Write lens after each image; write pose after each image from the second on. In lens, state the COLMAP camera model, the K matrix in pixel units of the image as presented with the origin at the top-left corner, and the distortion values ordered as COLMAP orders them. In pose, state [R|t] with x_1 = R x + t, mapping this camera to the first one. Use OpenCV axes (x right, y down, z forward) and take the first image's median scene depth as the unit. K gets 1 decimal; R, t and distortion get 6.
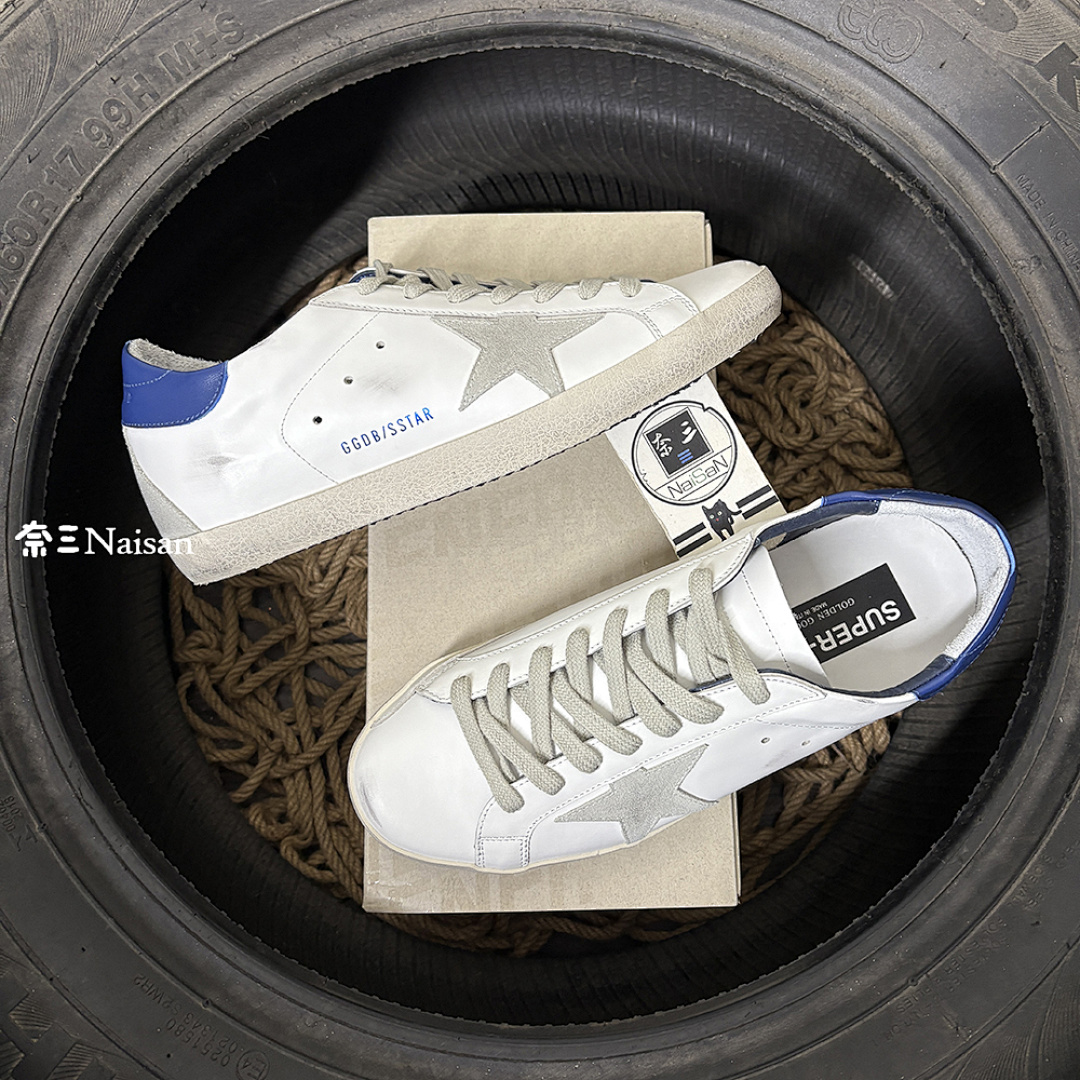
lens RADIAL K [[1123.4, 0, 555.2], [0, 1123.4, 571.2], [0, 0, 1]] dist [0.015286, 0.000000]
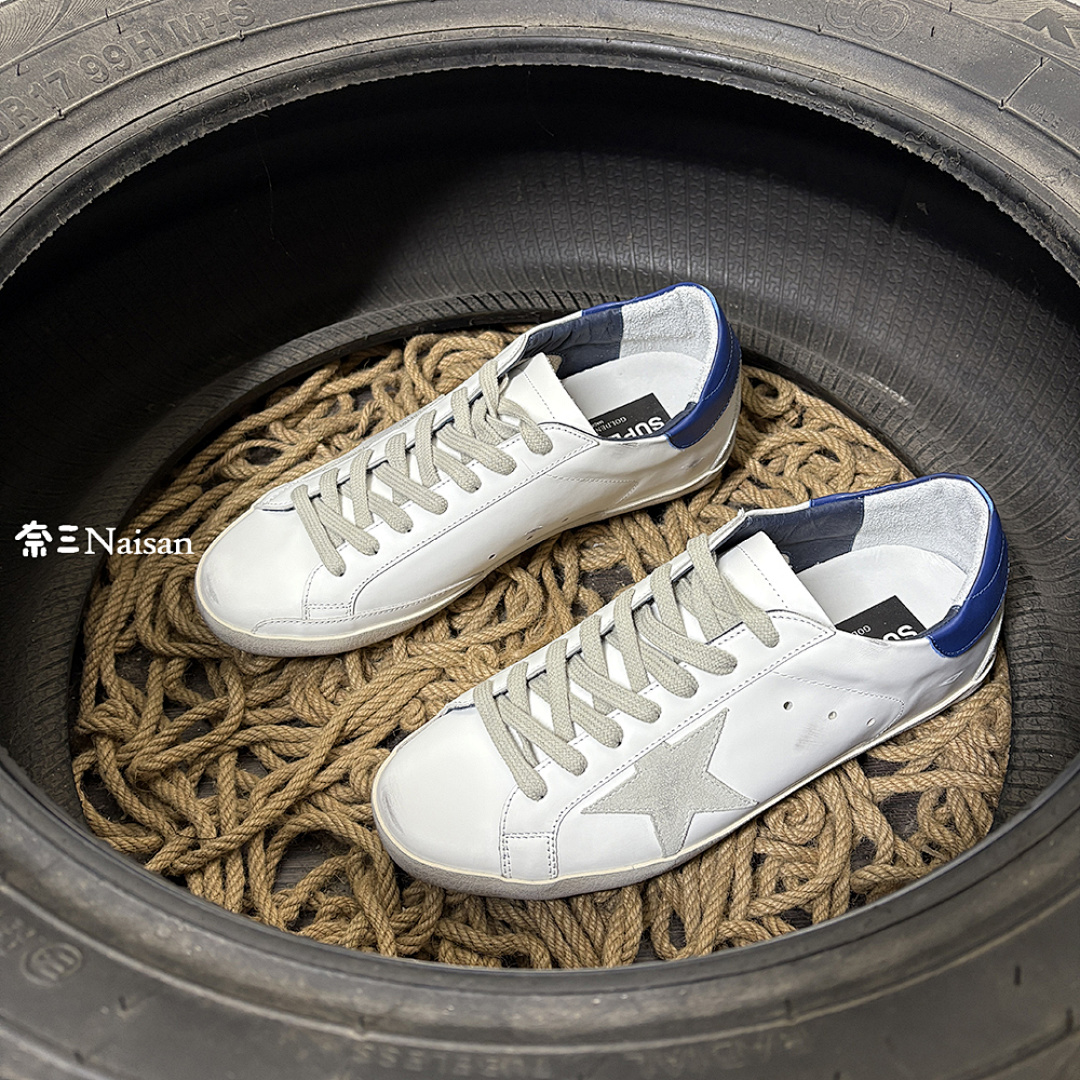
lens RADIAL K [[1123.4, 0, 559.8], [0, 1123.4, 564.2], [0, 0, 1]] dist [0.015286, 0.000000]
pose [[0.999970, -0.001346, 0.007630, -0.004311], [0.004754, 0.884183, -0.467117, 0.429855], [-0.006118, 0.467139, 0.884163, 0.302087]]
